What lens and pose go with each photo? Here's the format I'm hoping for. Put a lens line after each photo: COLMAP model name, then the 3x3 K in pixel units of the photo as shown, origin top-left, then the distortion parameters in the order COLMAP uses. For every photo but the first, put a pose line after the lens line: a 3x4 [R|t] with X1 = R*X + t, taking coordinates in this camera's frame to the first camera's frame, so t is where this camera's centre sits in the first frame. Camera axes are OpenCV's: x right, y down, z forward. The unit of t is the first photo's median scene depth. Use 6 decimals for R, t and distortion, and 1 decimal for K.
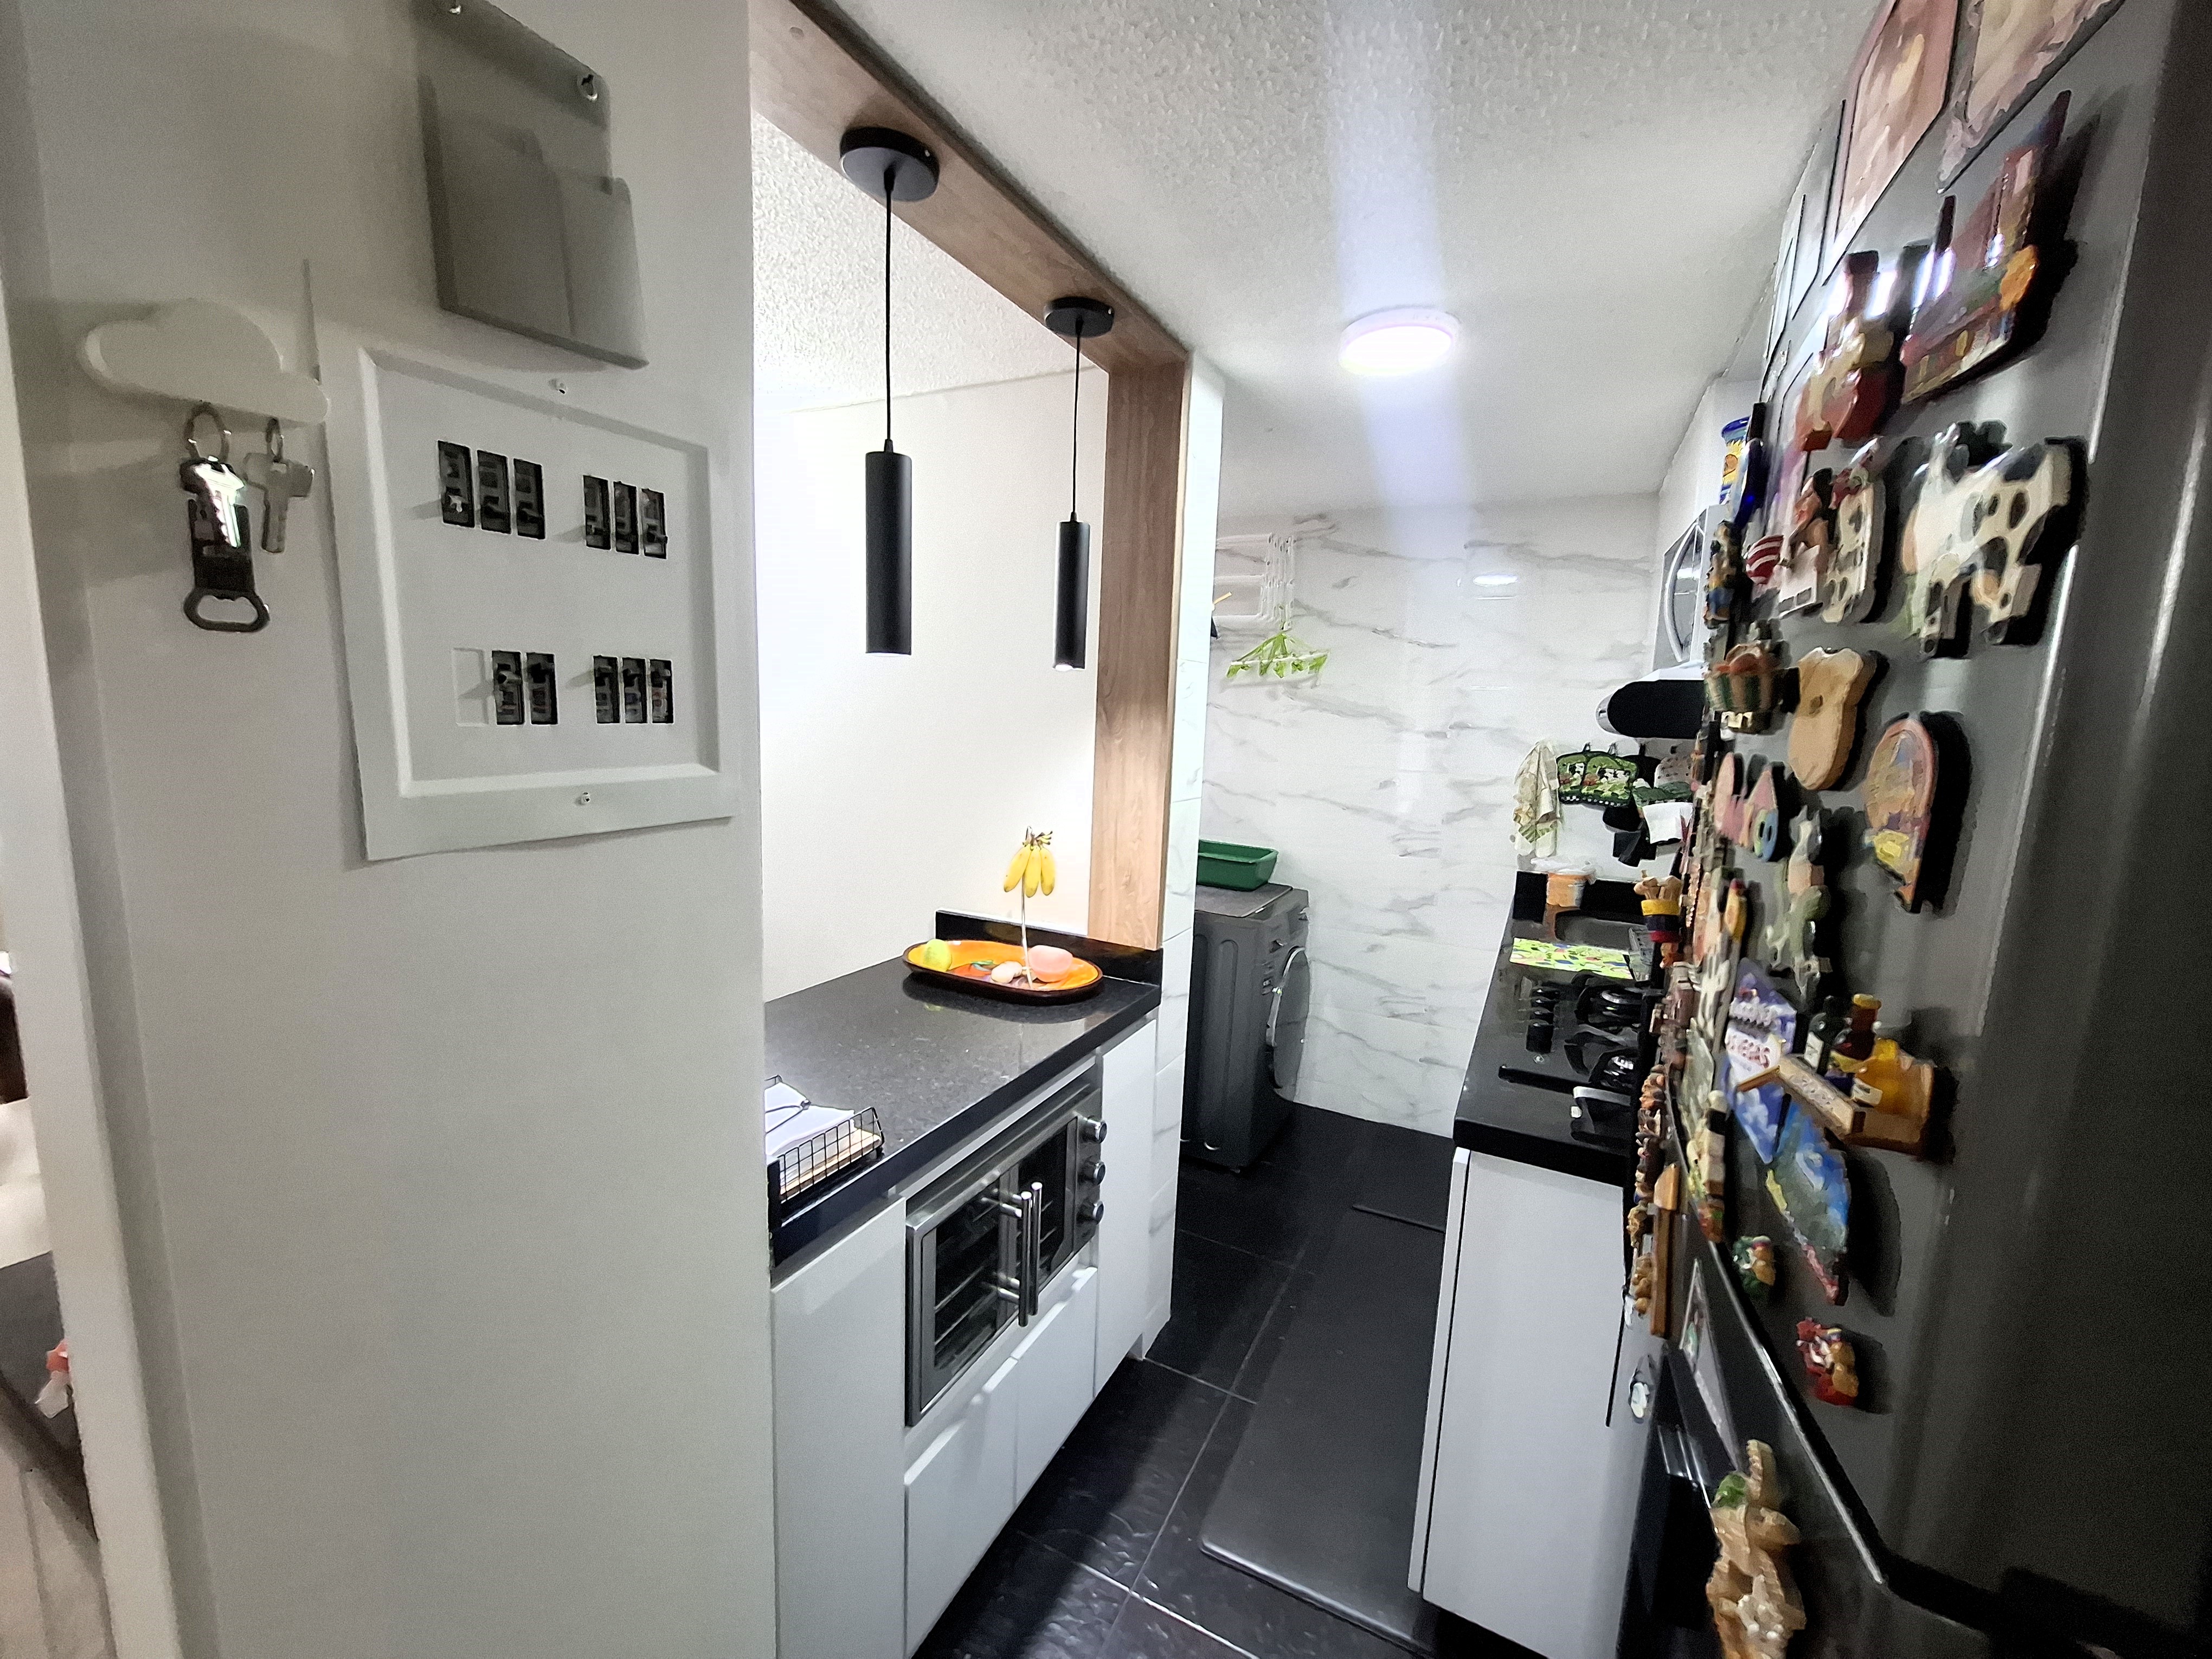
lens RADIAL K [[874.4, 0, 1151.0], [0, 874.4, 825.7], [0, 0, 1]] dist [-0.008671, 0.003365]
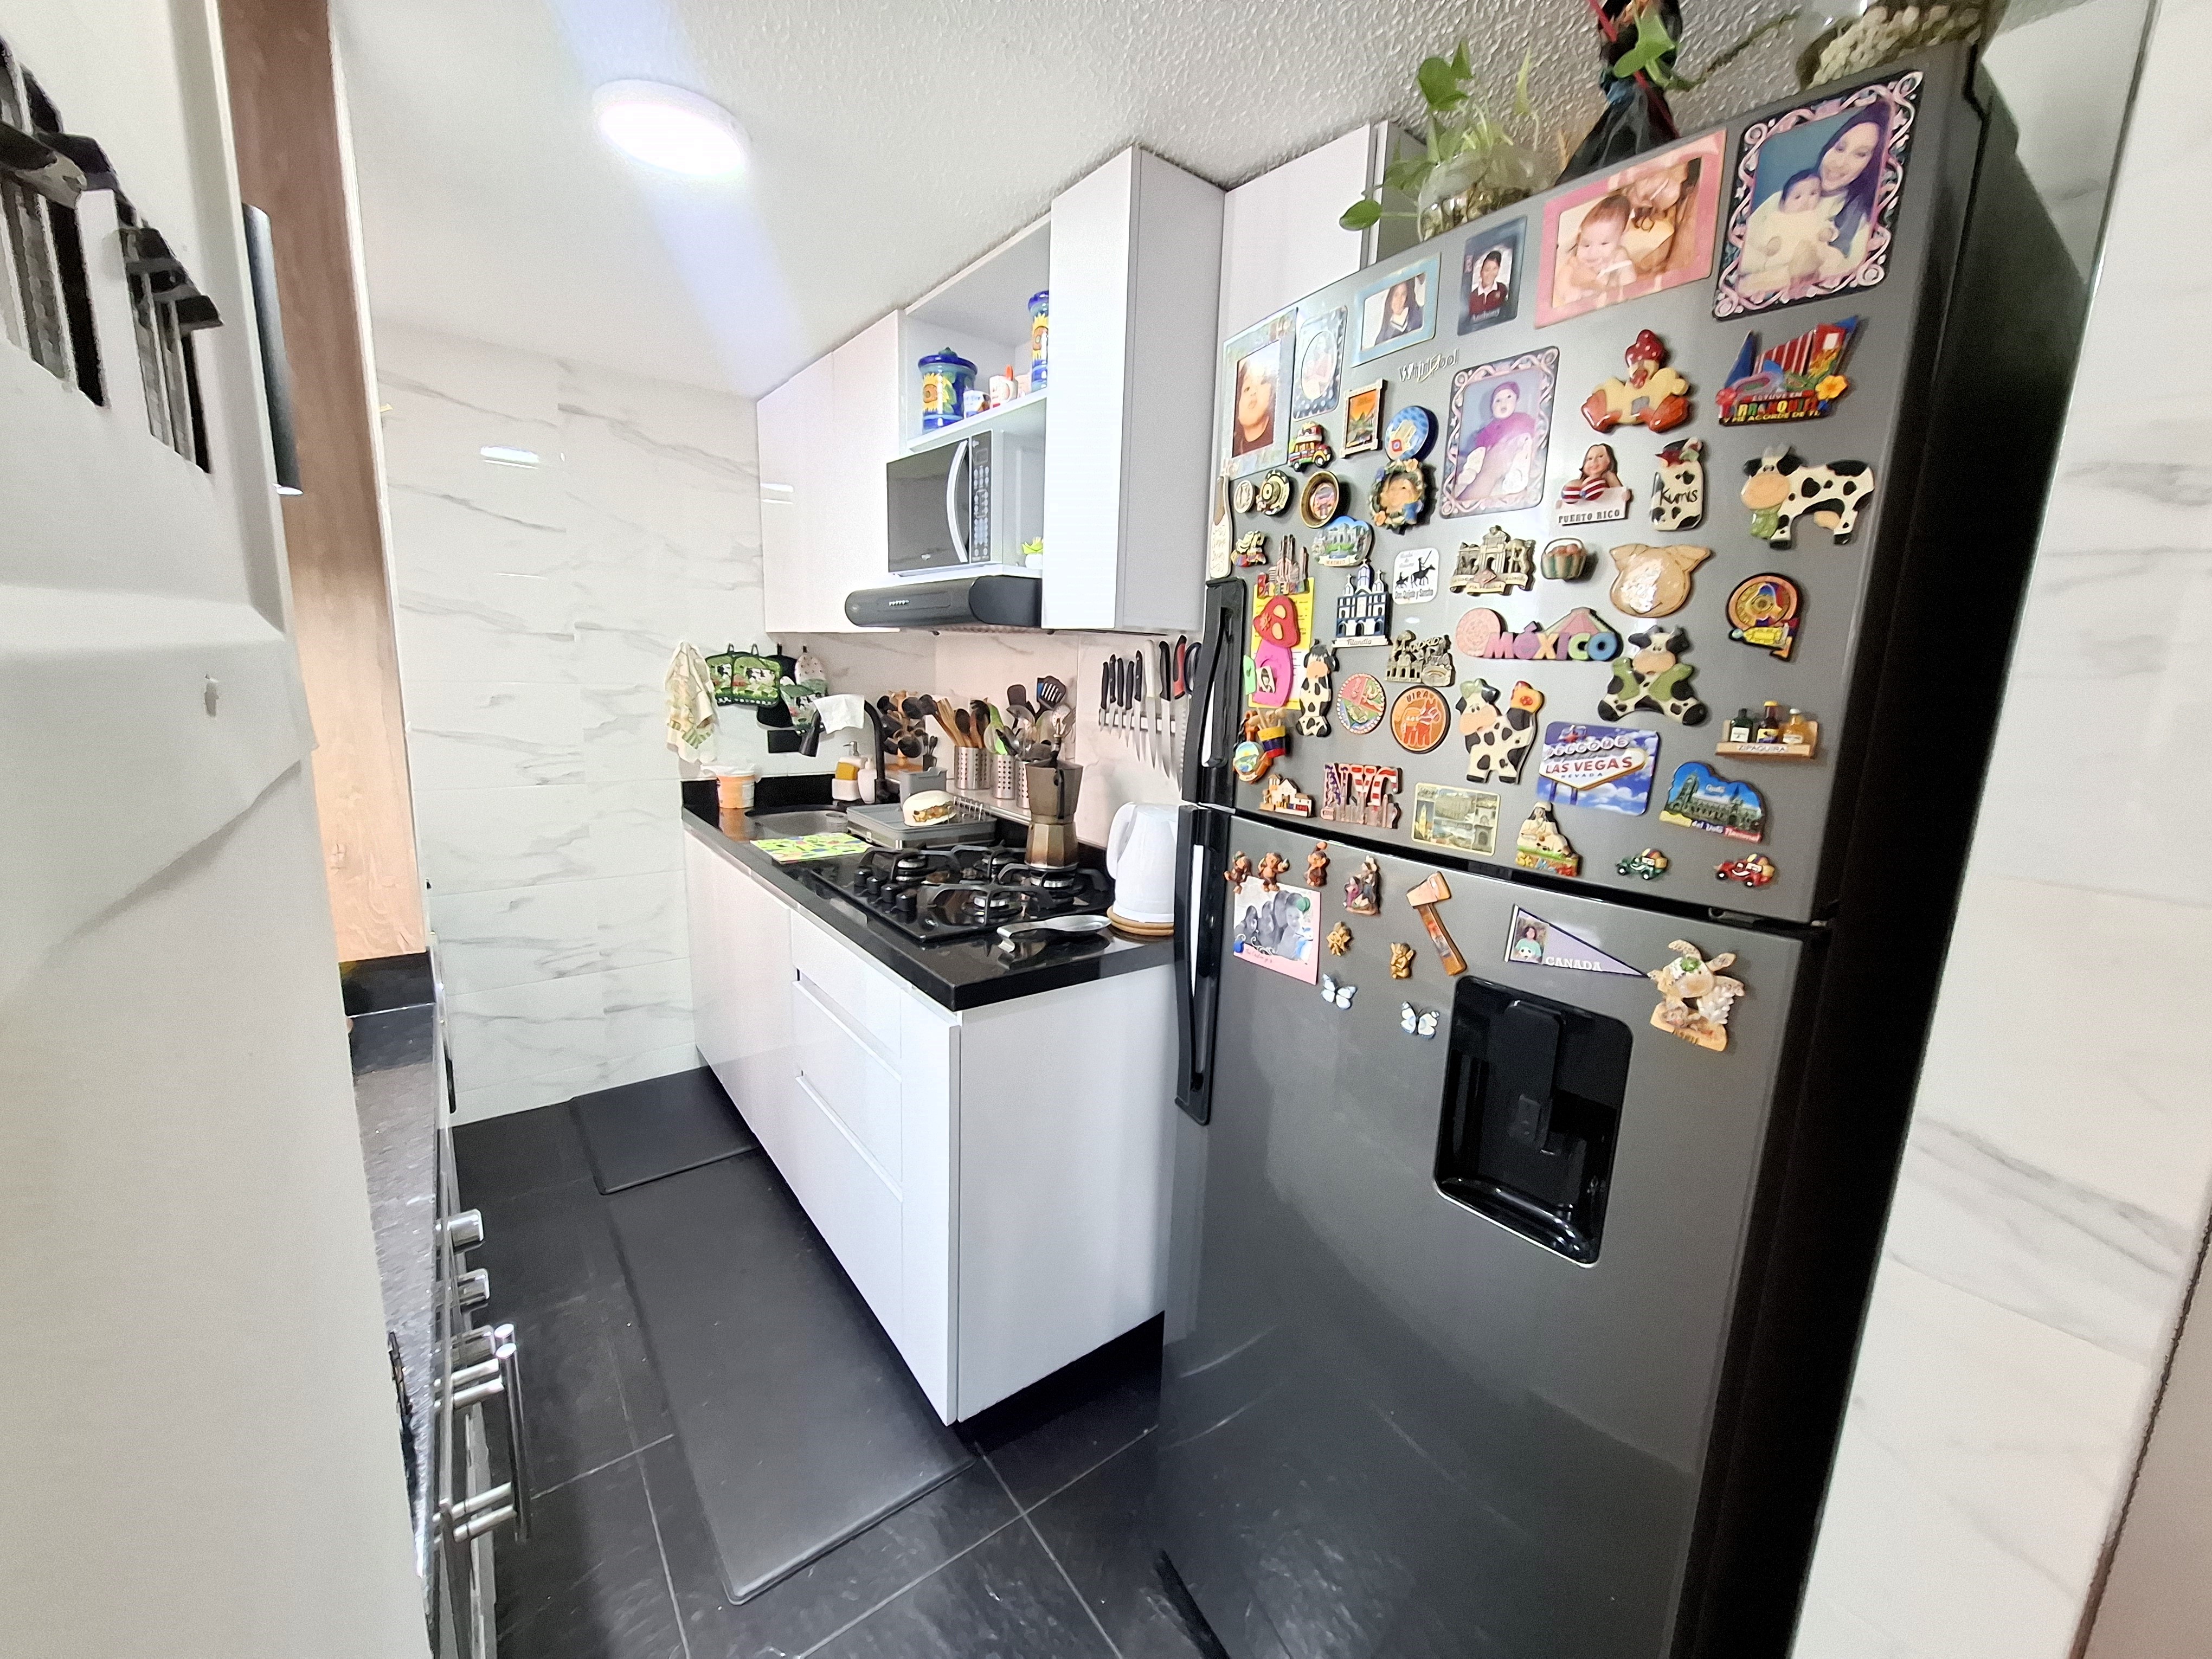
lens RADIAL K [[874.4, 0, 1113.8], [0, 874.4, 823.5], [0, 0, 1]] dist [-0.008671, 0.003365]
pose [[0.442748, -0.186614, 0.877012, -0.217604], [0.106439, 0.982125, 0.155246, -0.000564], [-0.890306, 0.024613, 0.454697, 0.151668]]
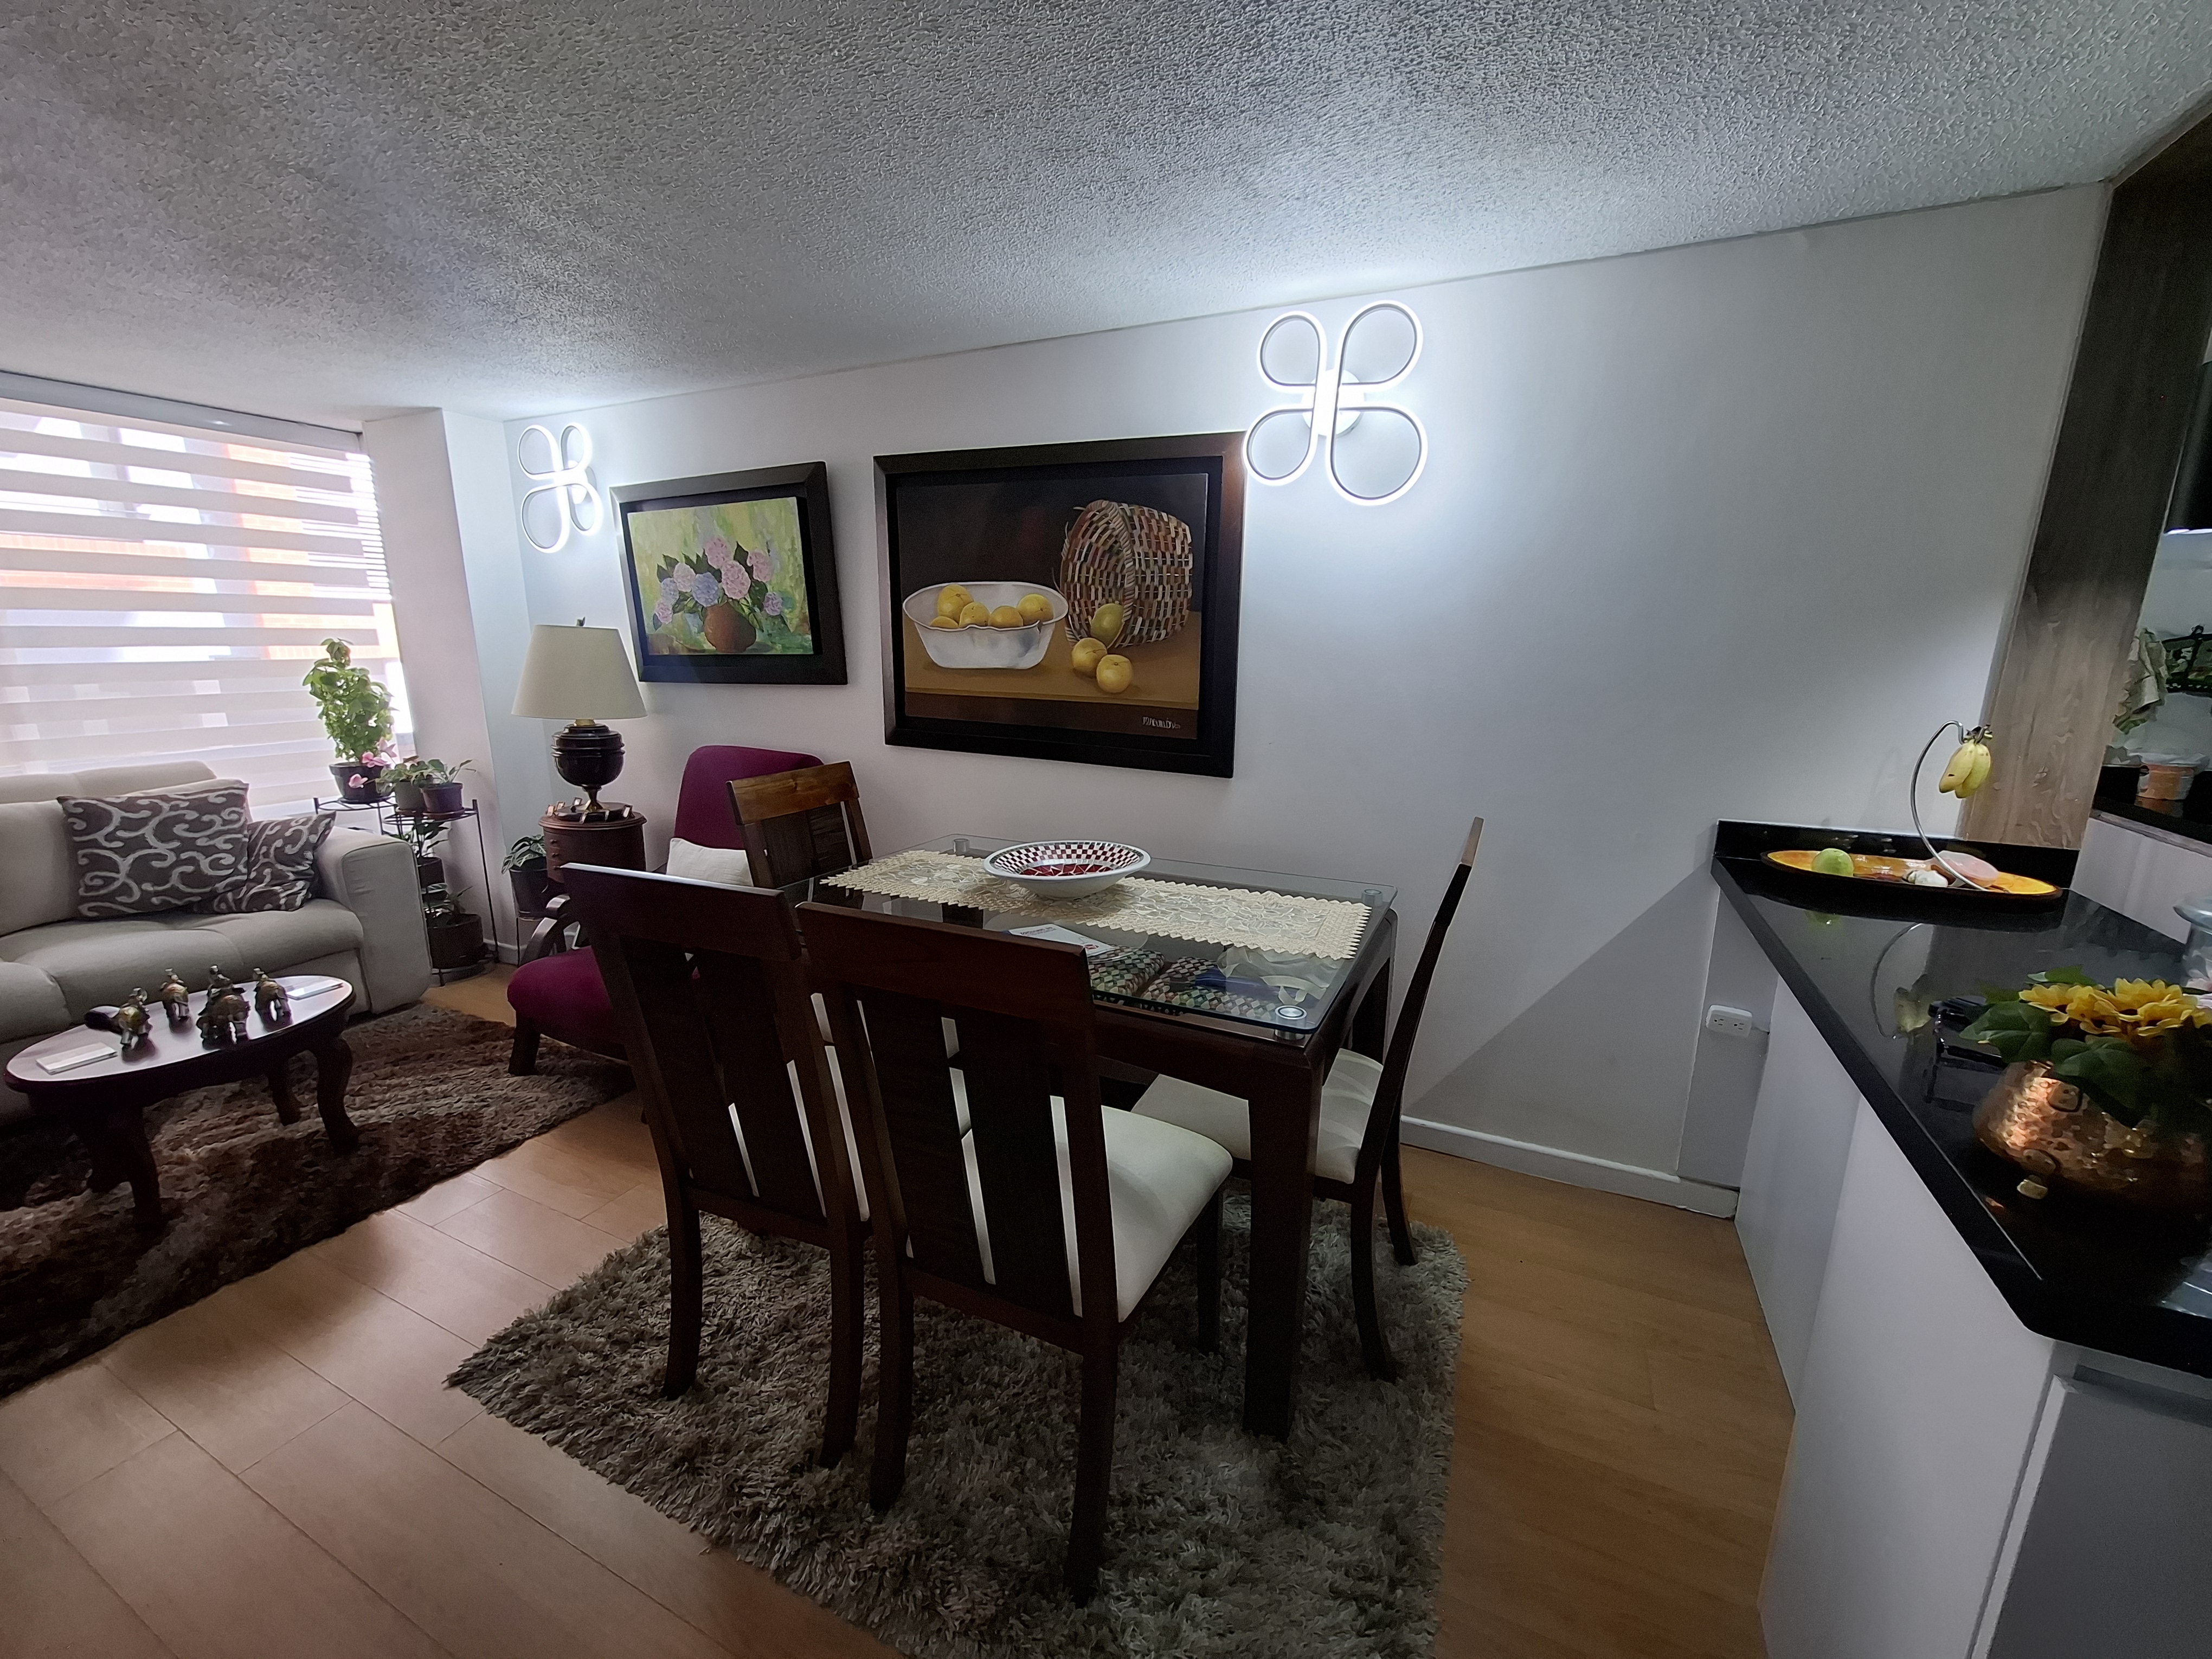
lens RADIAL K [[874.4, 0, 1117.1], [0, 874.4, 822.1], [0, 0, 1]] dist [-0.008671, 0.003365]
pose [[0.998836, -0.039767, 0.027309, -0.688849], [0.037655, 0.996552, 0.073938, 0.003246], [-0.030156, -0.072824, 0.996889, 0.076070]]
